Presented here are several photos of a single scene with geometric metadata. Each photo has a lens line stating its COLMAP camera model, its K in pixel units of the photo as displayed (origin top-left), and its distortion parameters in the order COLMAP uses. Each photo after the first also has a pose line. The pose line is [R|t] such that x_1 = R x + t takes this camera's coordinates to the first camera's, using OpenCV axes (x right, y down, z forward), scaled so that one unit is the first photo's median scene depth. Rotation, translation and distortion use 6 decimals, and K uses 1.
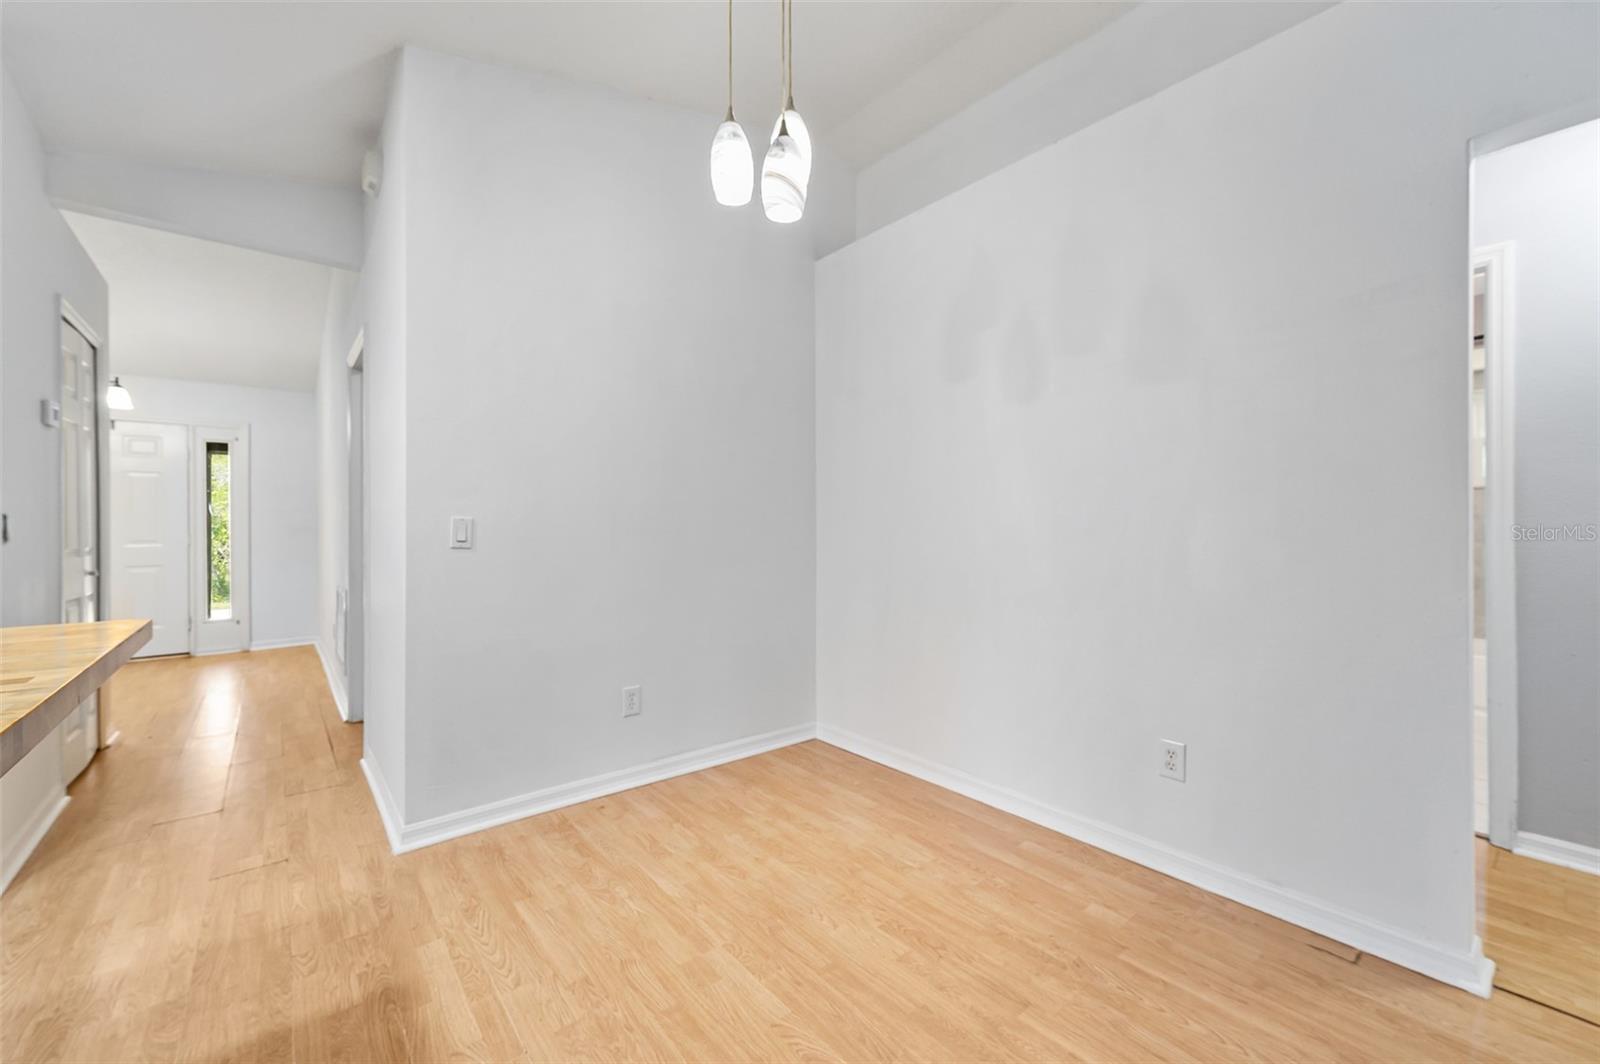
lens RADIAL K [[626.5, 0, 796.4], [0, 626.5, 529.2], [0, 0, 1]] dist [0.003473, 0.000189]
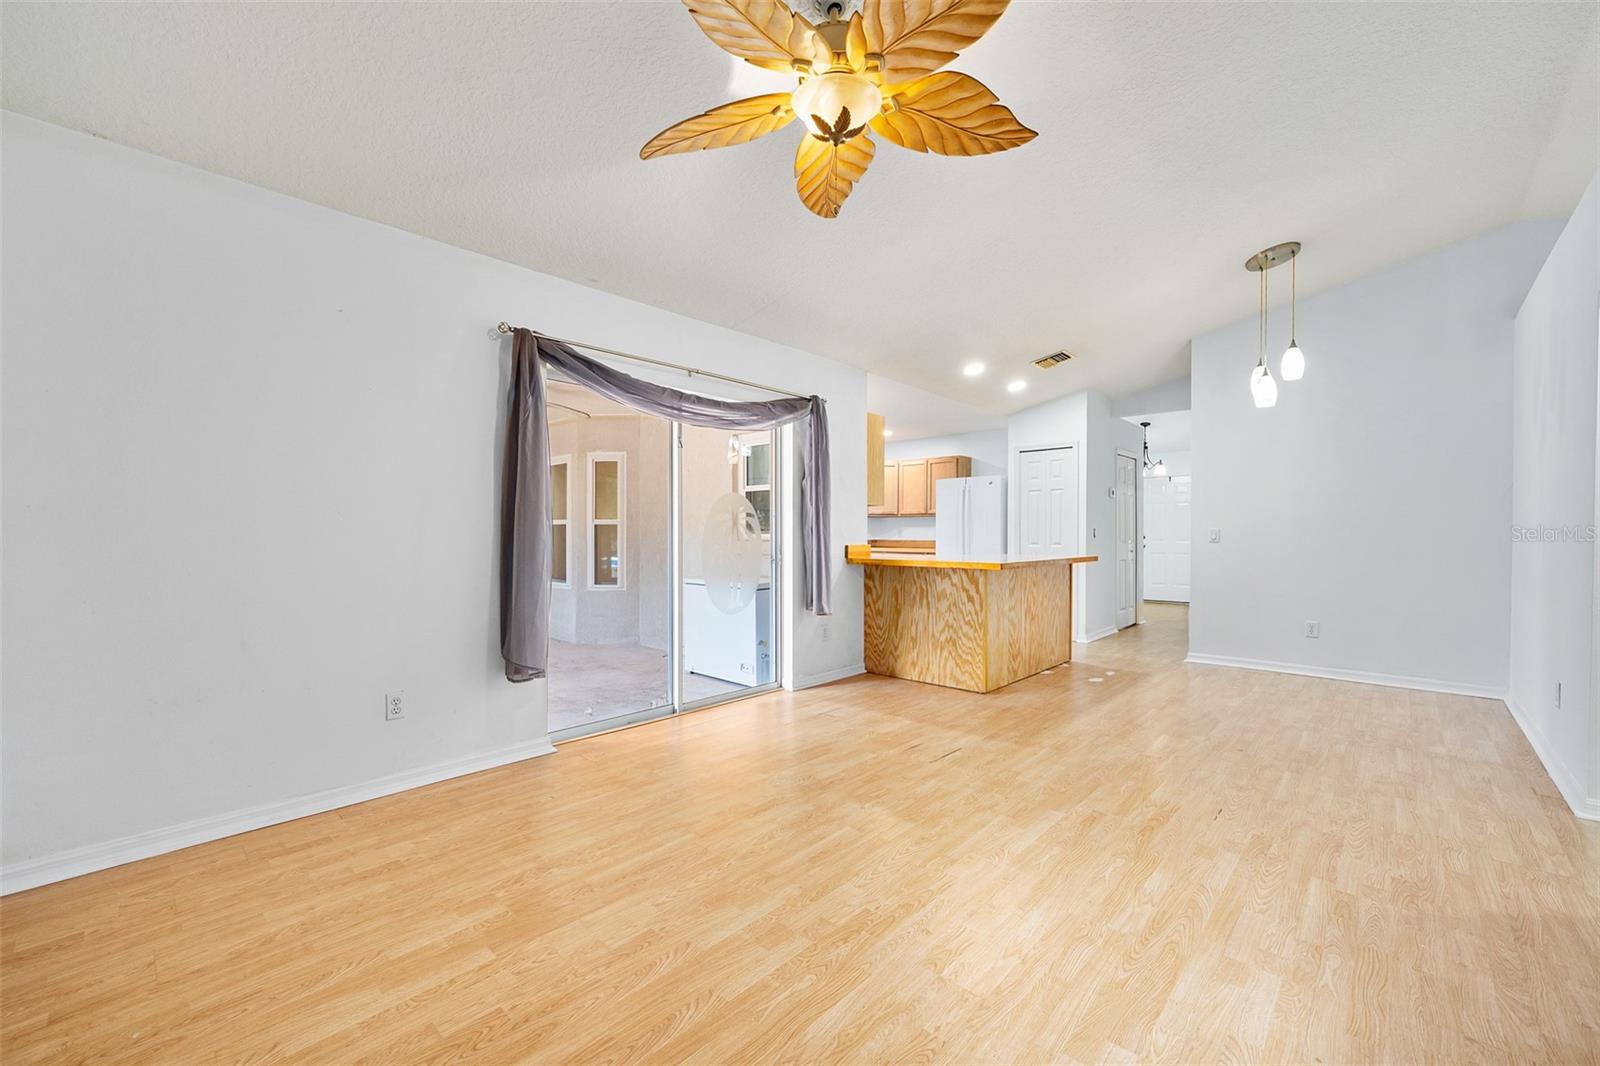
lens RADIAL K [[643.7, 0, 809.1], [0, 643.7, 537.2], [0, 0, 1]] dist [-0.002210, 0.001034]
pose [[0.131487, 0.008925, -0.991278, 1.629497], [-0.003239, 0.999958, 0.008574, -0.002956], [0.991313, 0.002083, 0.131510, -0.800012]]
